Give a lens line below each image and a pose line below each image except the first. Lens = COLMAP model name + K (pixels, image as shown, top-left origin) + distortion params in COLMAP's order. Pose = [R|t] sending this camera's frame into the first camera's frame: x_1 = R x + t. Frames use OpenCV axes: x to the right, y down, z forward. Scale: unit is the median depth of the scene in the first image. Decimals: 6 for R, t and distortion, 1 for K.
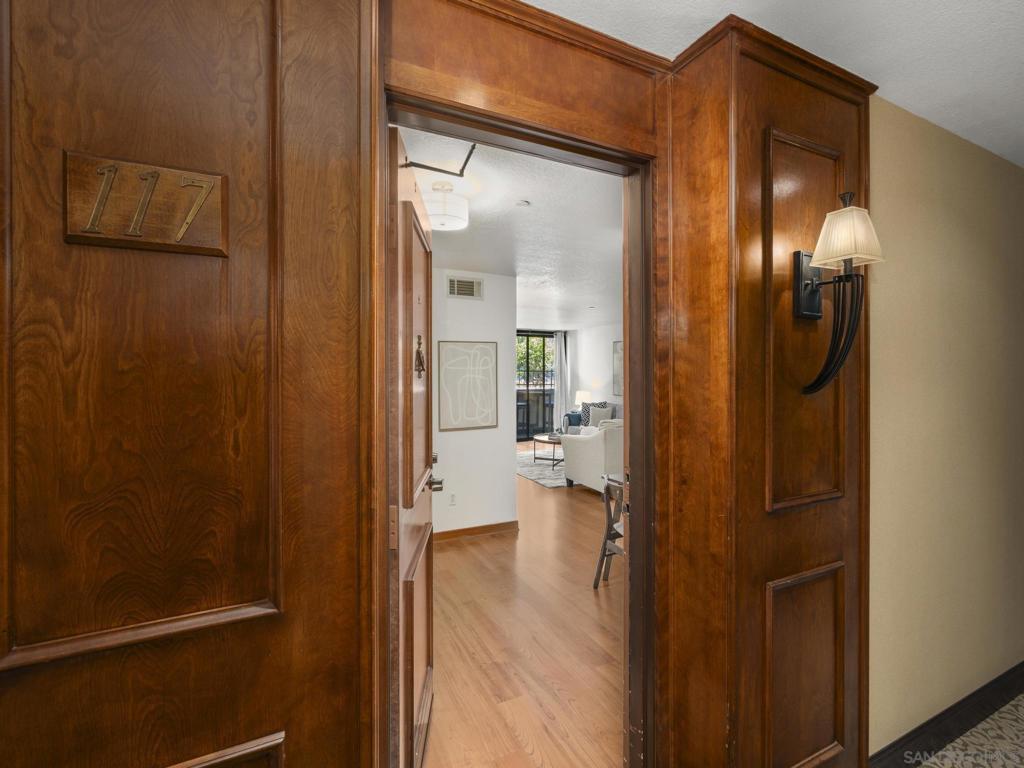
lens RADIAL K [[467.8, 0, 513.8], [0, 467.8, 364.9], [0, 0, 1]] dist [-0.002092, -0.000014]
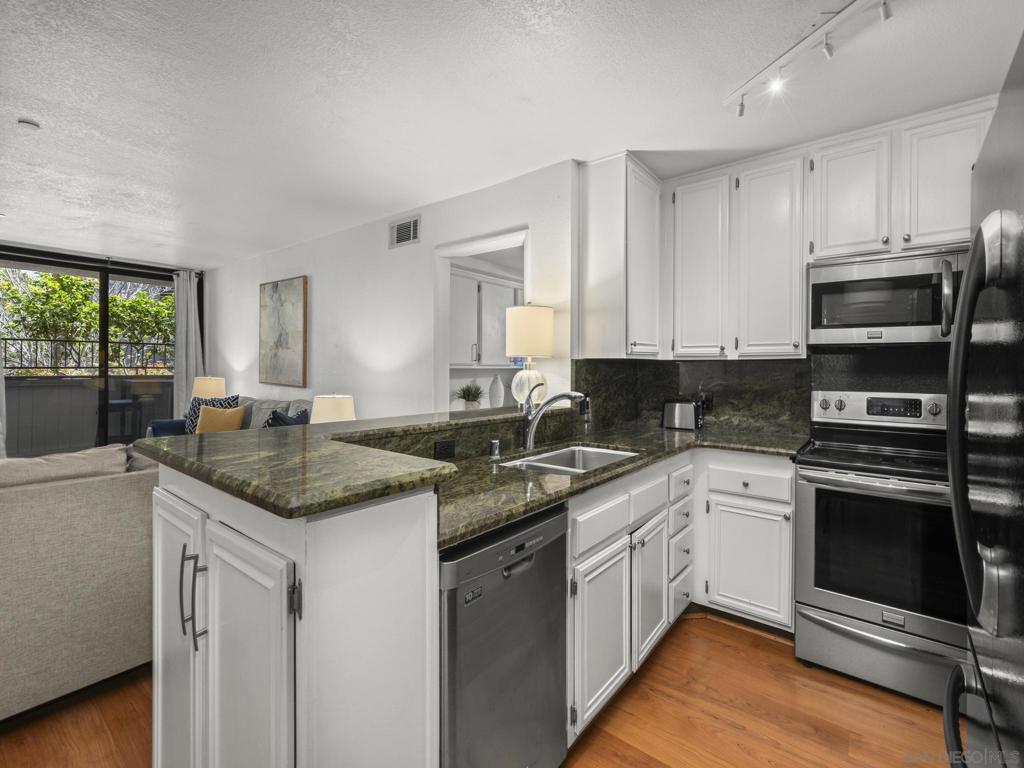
lens RADIAL K [[462.3, 0, 510.3], [0, 462.3, 368.4], [0, 0, 1]] dist [-0.004131, 0.000612]
pose [[0.906932, 0.003821, 0.421259, 0.312900], [-0.014309, 0.999661, 0.021739, 0.039629], [-0.421033, -0.025744, 0.906680, 0.489625]]
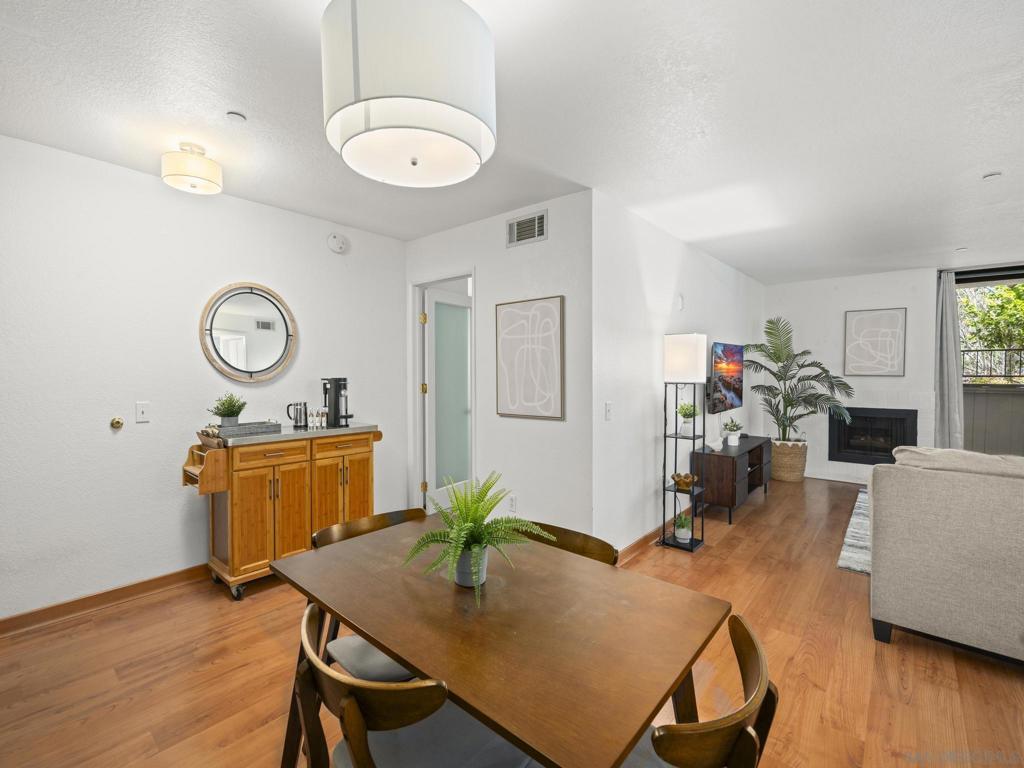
lens RADIAL K [[459.4, 0, 513.7], [0, 459.4, 378.7], [0, 0, 1]] dist [-0.002525, 0.000107]
pose [[0.392614, 0.017922, -0.919529, 0.337645], [0.018520, 0.999453, 0.027387, 0.032296], [0.919517, -0.027782, 0.392067, 0.413866]]
